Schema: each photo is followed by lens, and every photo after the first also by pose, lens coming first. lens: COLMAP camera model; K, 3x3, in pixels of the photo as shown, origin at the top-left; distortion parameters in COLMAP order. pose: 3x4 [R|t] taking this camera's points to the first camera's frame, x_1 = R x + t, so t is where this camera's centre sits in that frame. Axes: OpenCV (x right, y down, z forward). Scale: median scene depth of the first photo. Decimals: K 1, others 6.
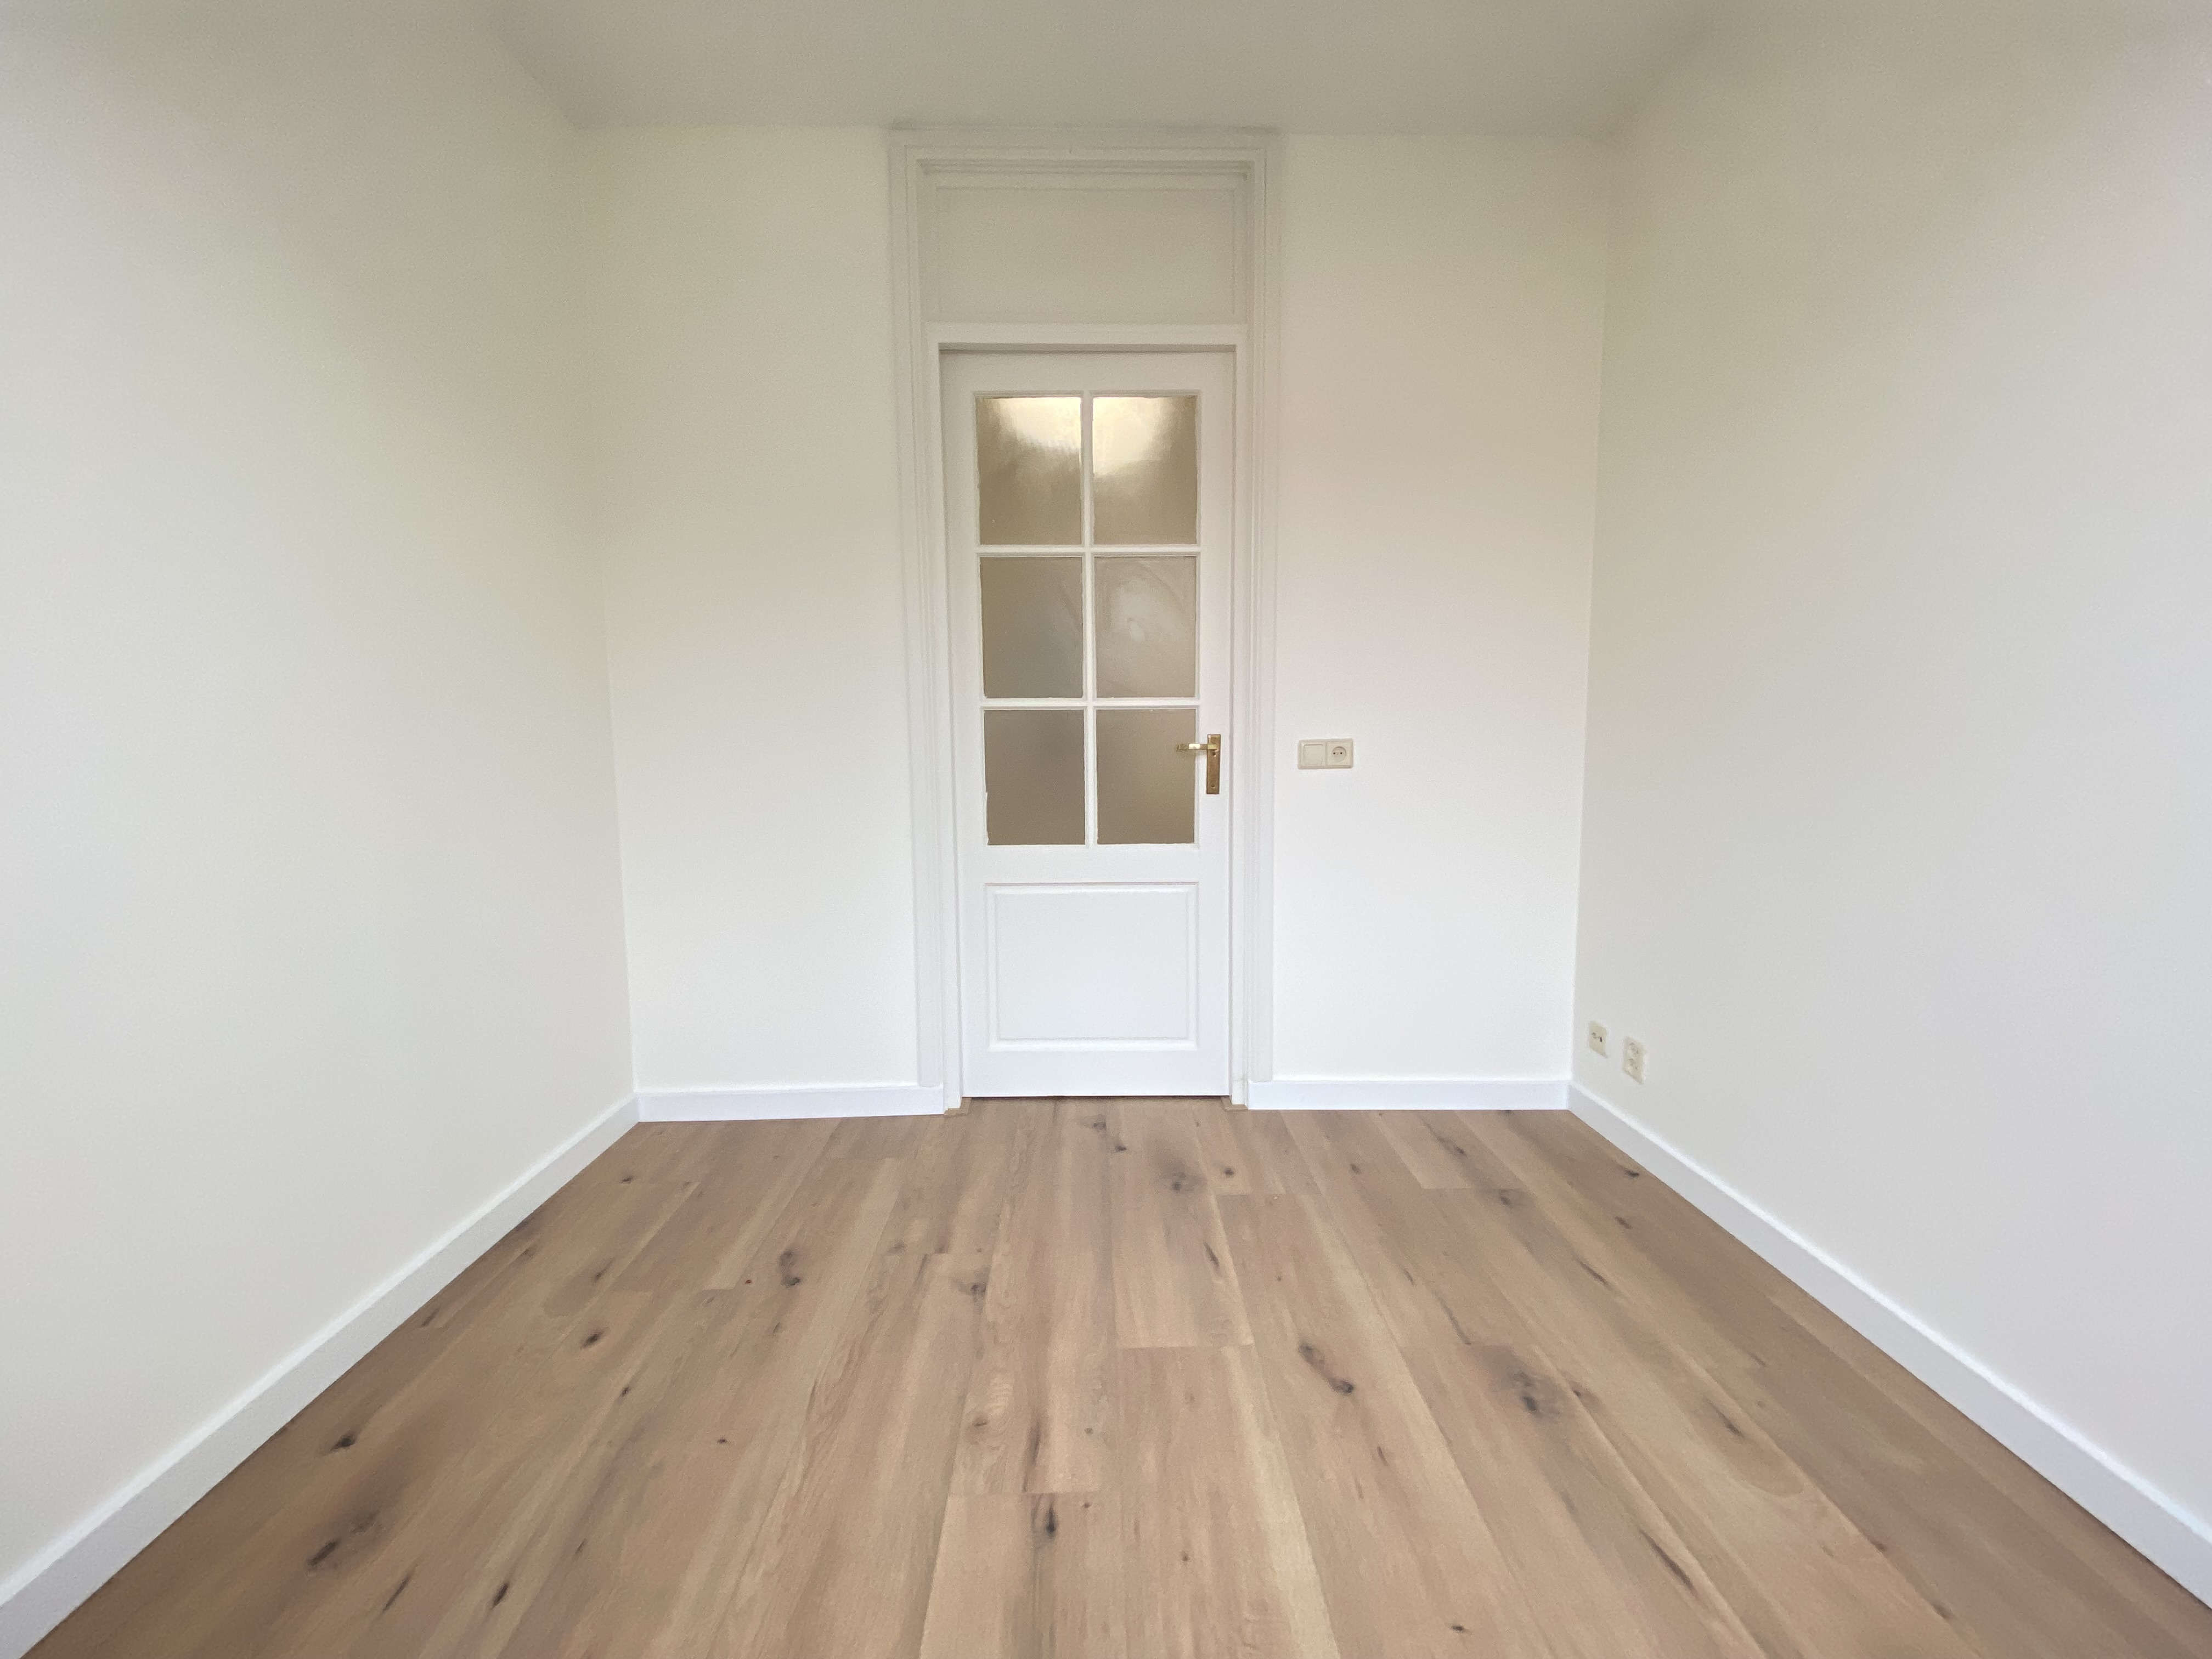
lens RADIAL K [[914.9, 0, 1107.8], [0, 914.9, 815.5], [0, 0, 1]] dist [0.042205, -0.029719]
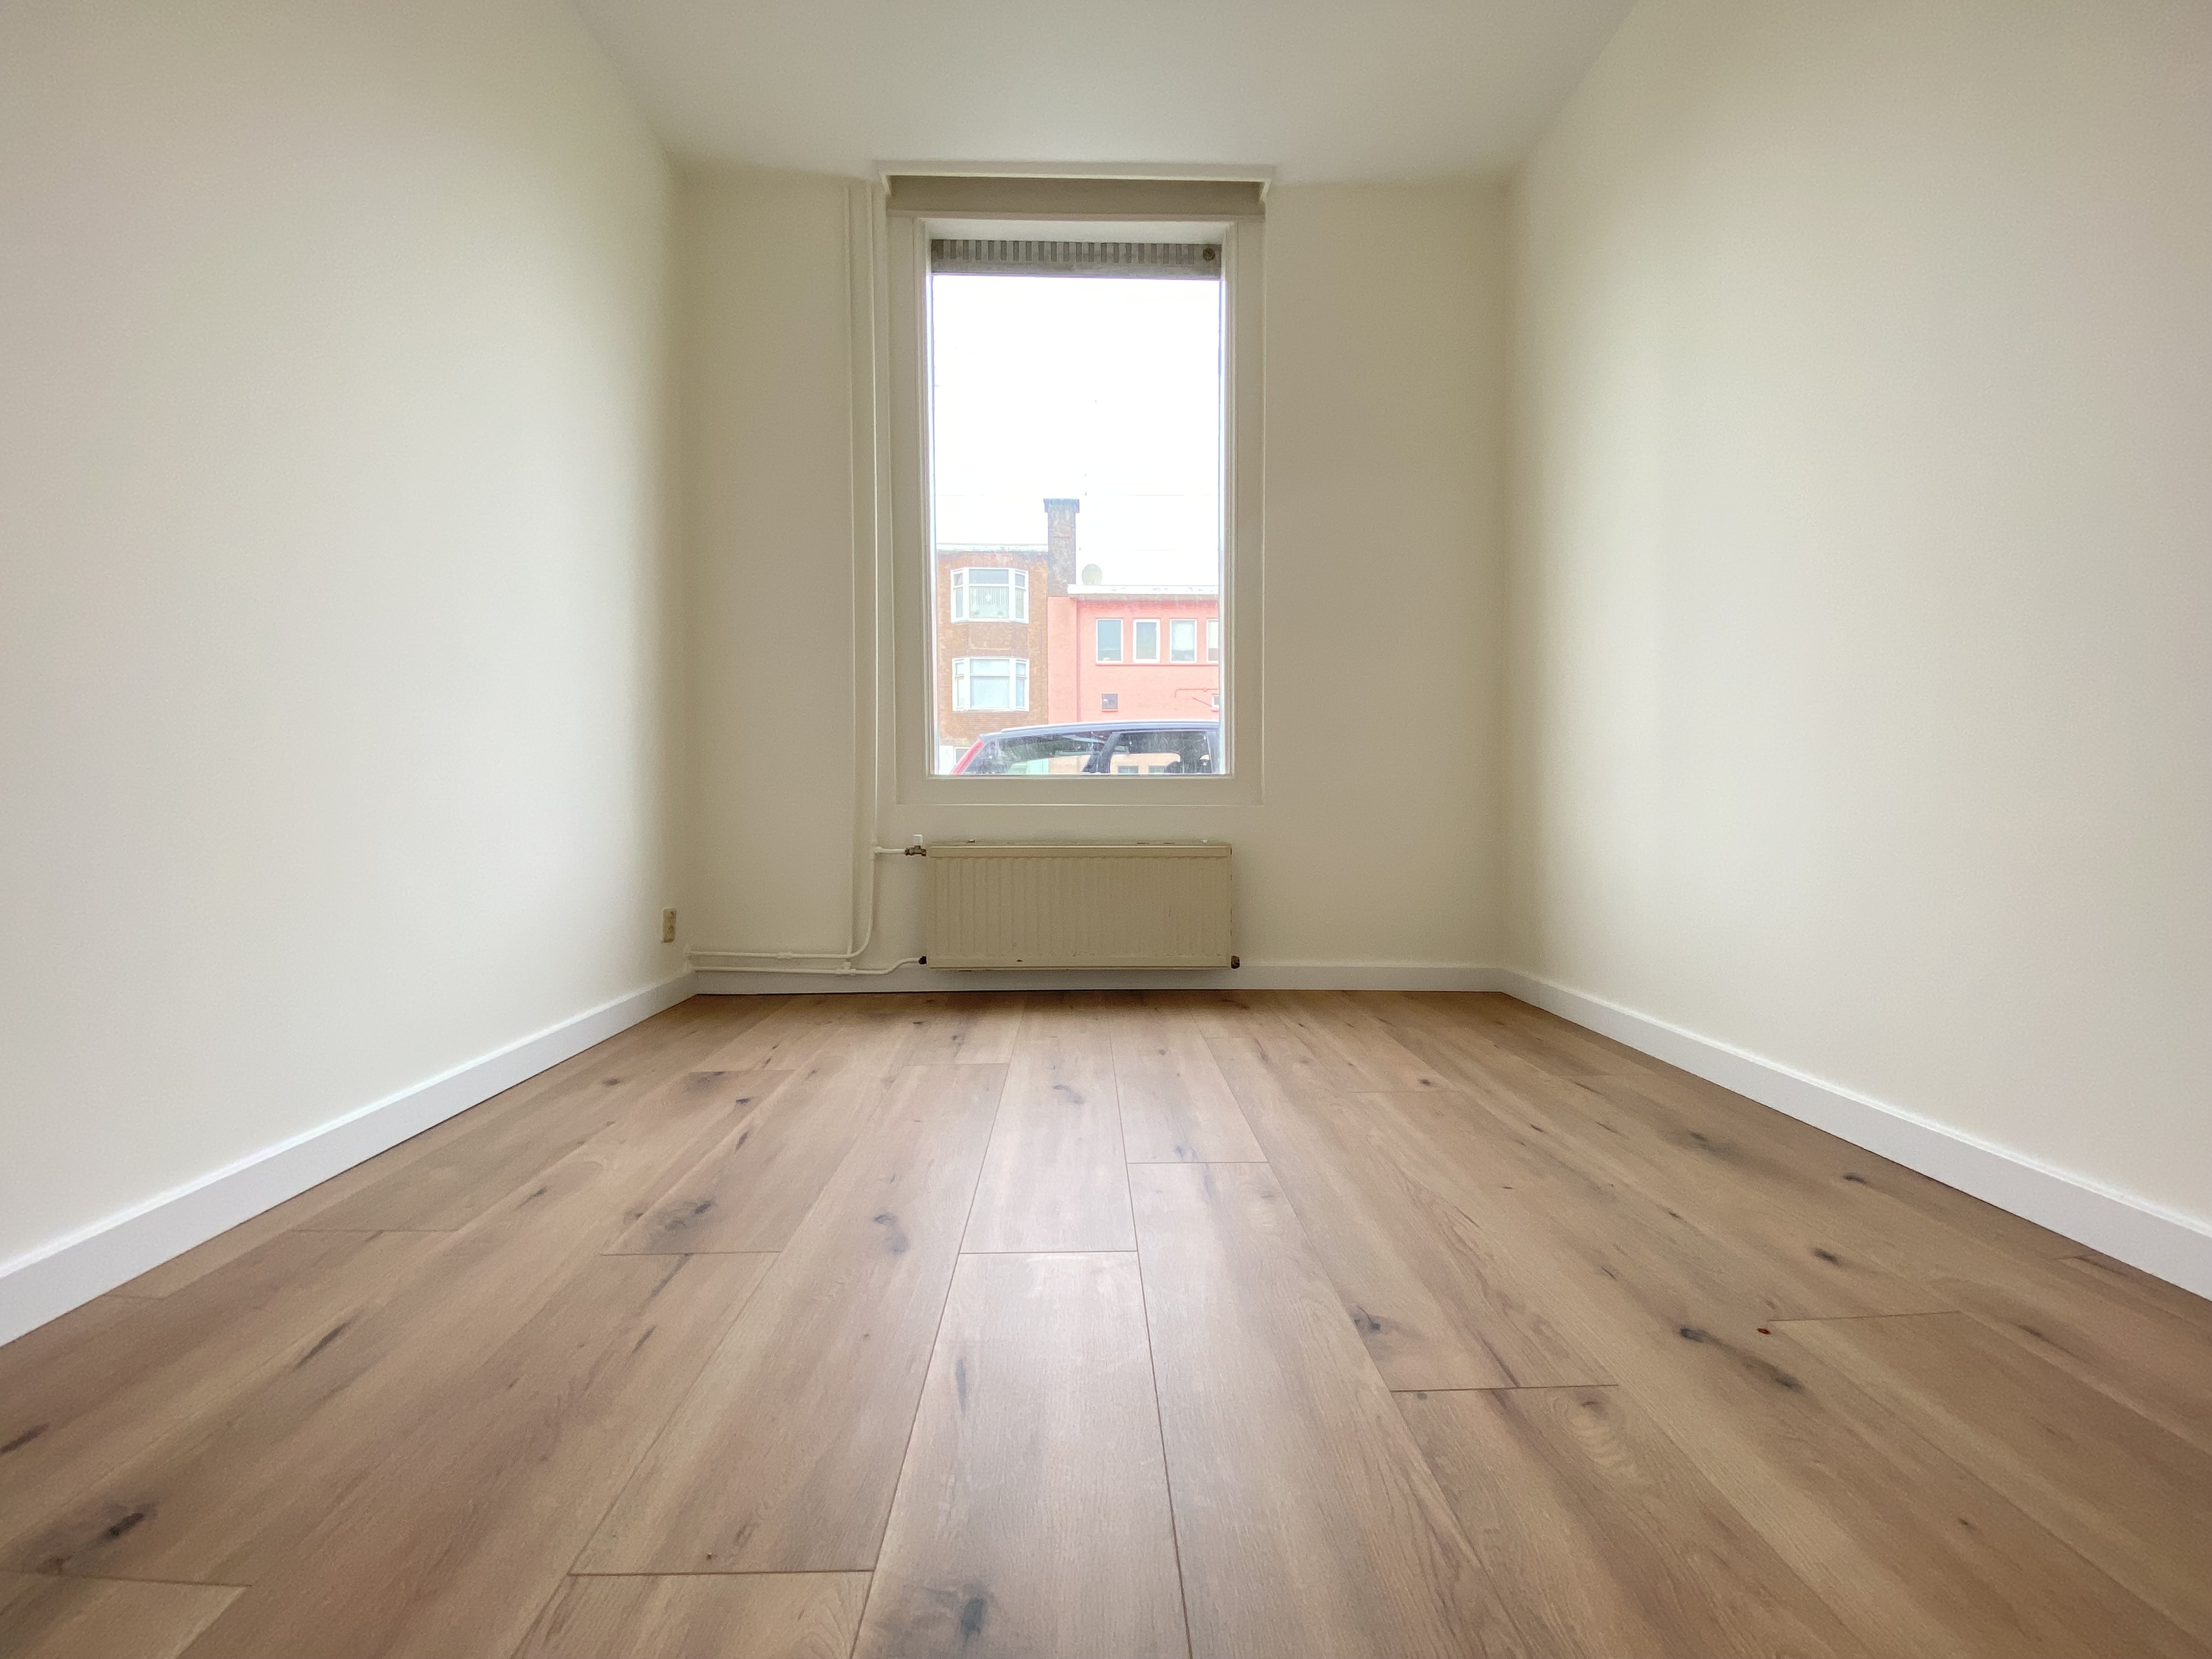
lens RADIAL K [[908.3, 0, 1115.2], [0, 908.3, 834.6], [0, 0, 1]] dist [-0.014489, -0.000094]
pose [[-0.999676, 0.014782, -0.020705, 0.038247], [0.012093, 0.992154, 0.124437, 0.125766], [0.022382, 0.124146, -0.992012, 1.705548]]
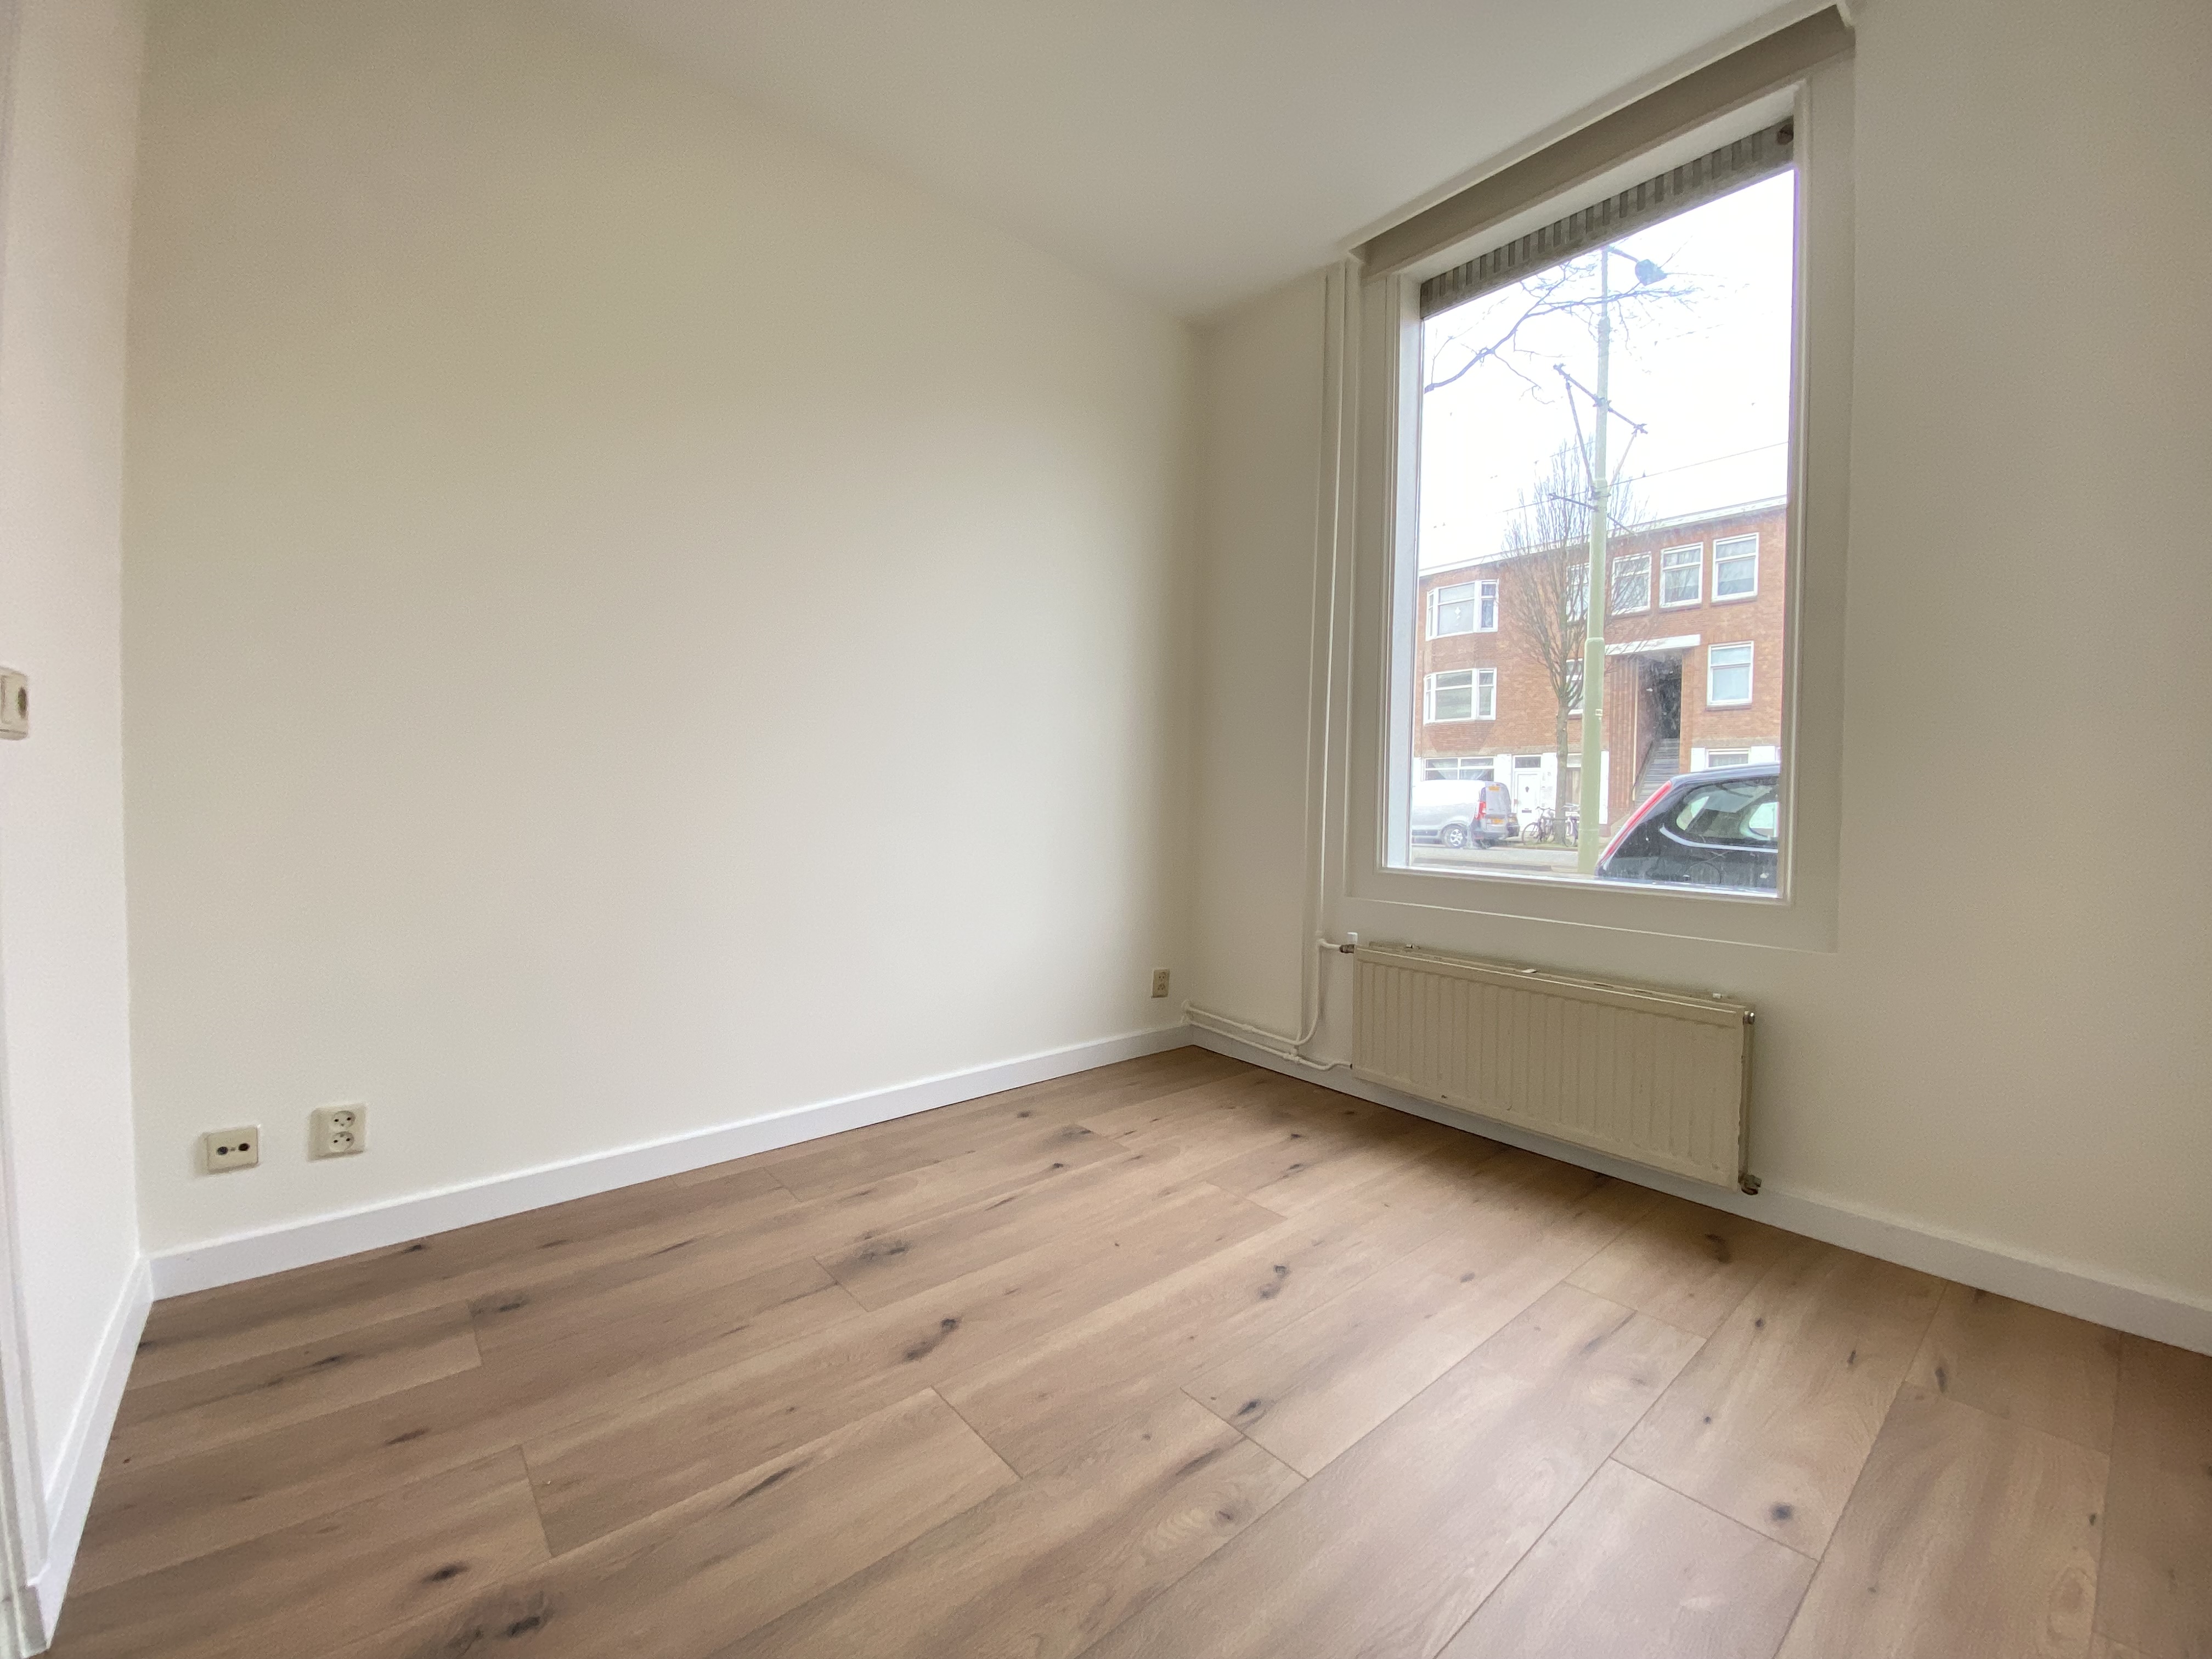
lens RADIAL K [[914.9, 0, 1107.8], [0, 914.9, 815.5], [0, 0, 1]] dist [0.042205, -0.029719]
pose [[-0.634274, -0.018548, 0.772886, -0.618469], [0.062050, 0.995266, 0.074806, -0.027315], [-0.770615, 0.095405, -0.630120, 1.367111]]
